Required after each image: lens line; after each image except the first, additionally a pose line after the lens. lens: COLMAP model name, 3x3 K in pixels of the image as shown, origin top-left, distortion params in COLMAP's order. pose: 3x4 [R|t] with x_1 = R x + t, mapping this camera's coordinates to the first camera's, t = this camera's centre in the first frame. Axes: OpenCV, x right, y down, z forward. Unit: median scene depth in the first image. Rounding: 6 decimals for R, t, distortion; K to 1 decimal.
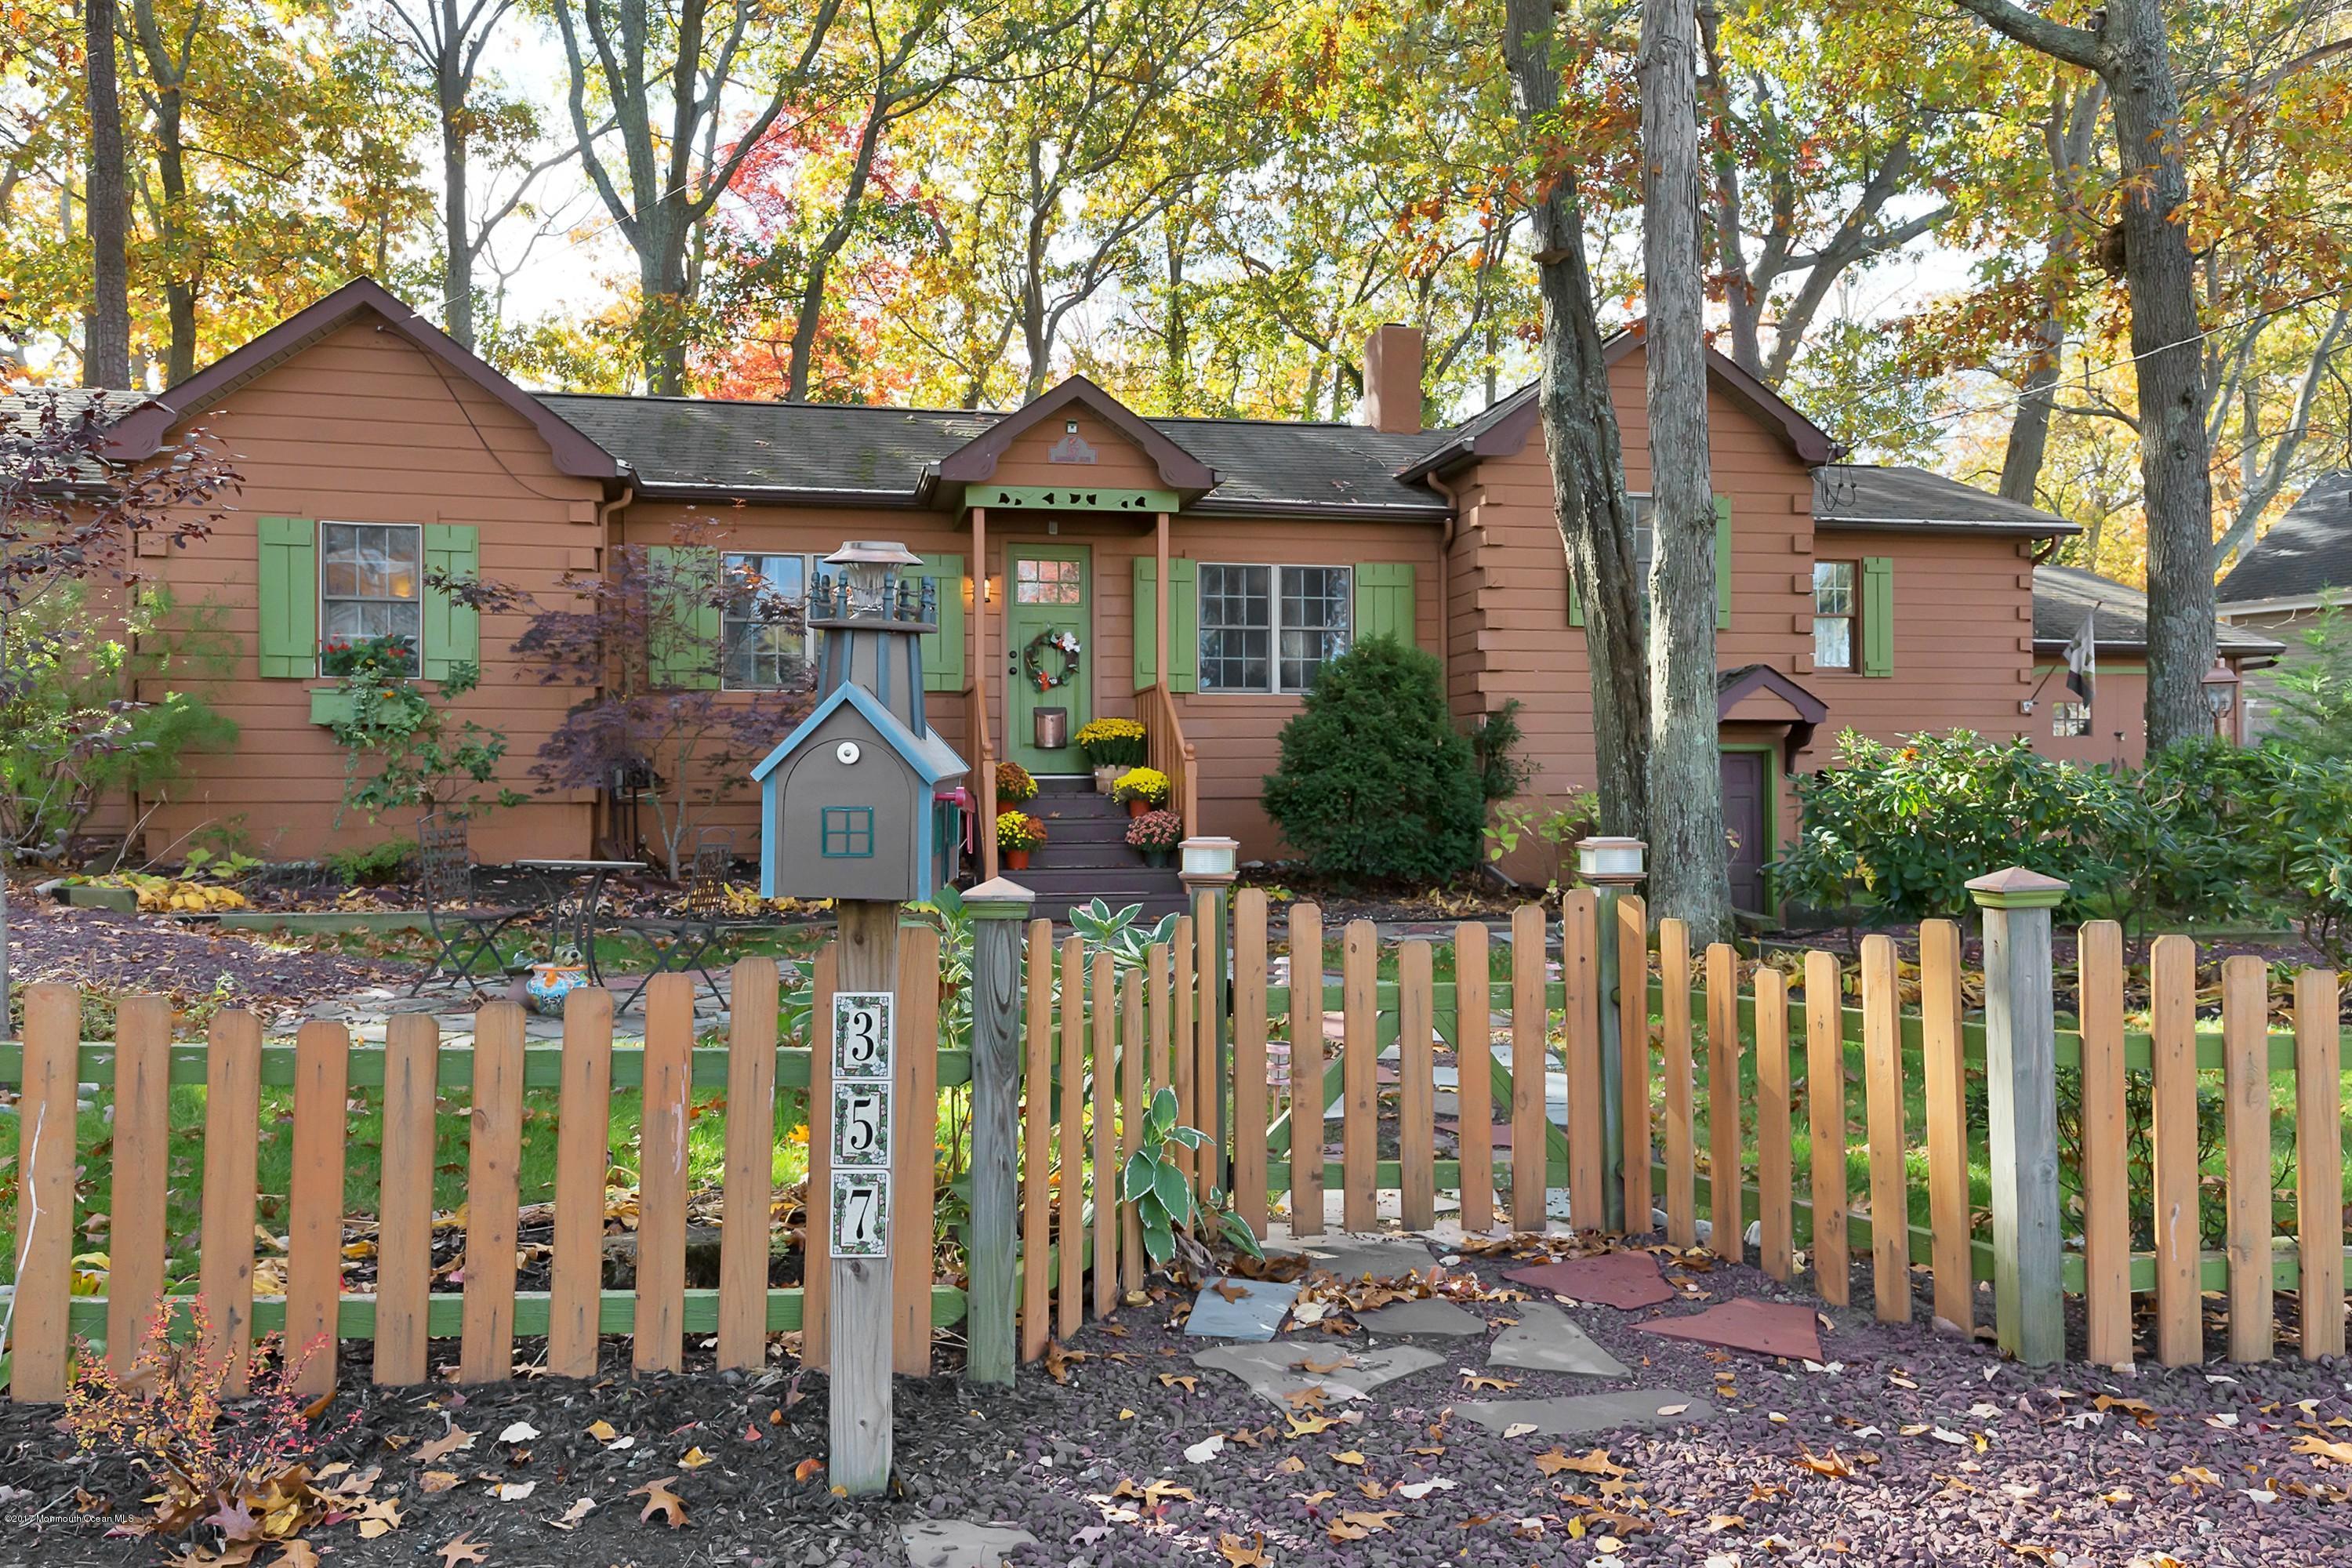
lens RADIAL K [[1729.6, 0, 1176.7], [0, 1729.6, 775.4], [0, 0, 1]] dist [0.006444, 0.005803]
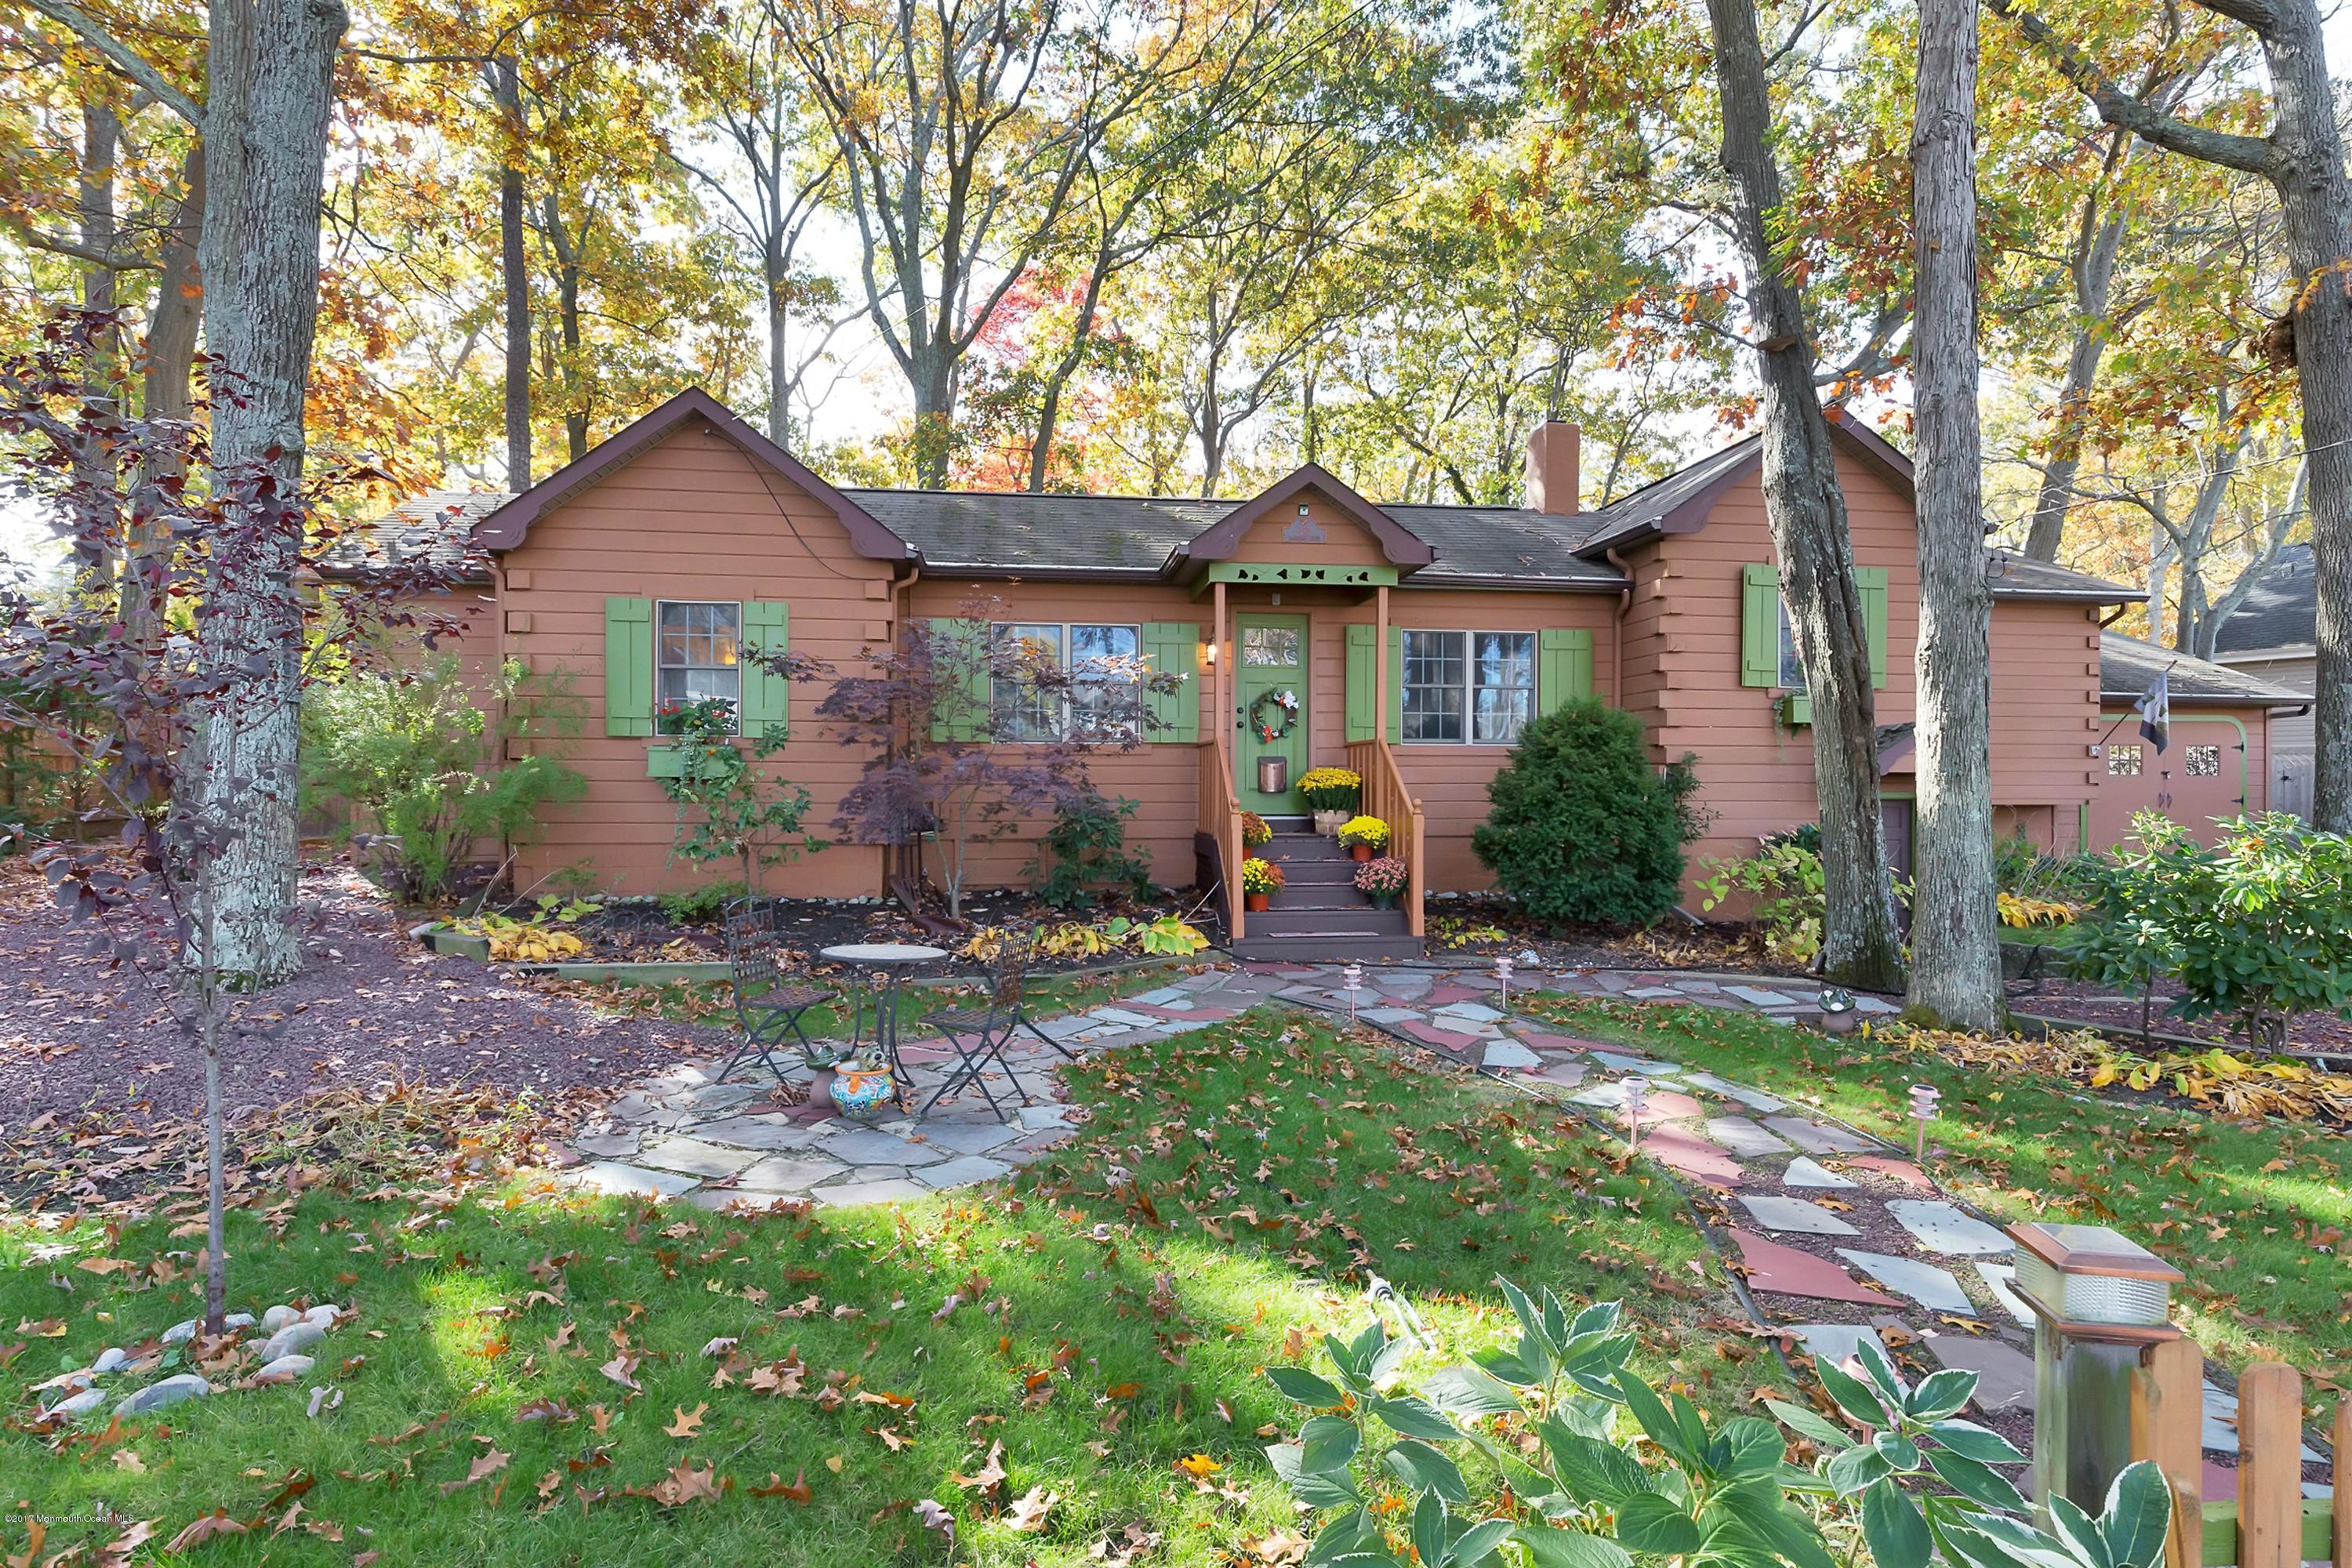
lens RADIAL K [[1279.1, 0, 1178.6], [0, 1279.1, 790.4], [0, 0, 1]] dist [-0.026963, -0.001529]
pose [[0.995943, 0.007634, -0.089662, -0.059758], [-0.006547, 0.999902, 0.012406, -0.027556], [0.089748, -0.011768, 0.995895, 0.155858]]
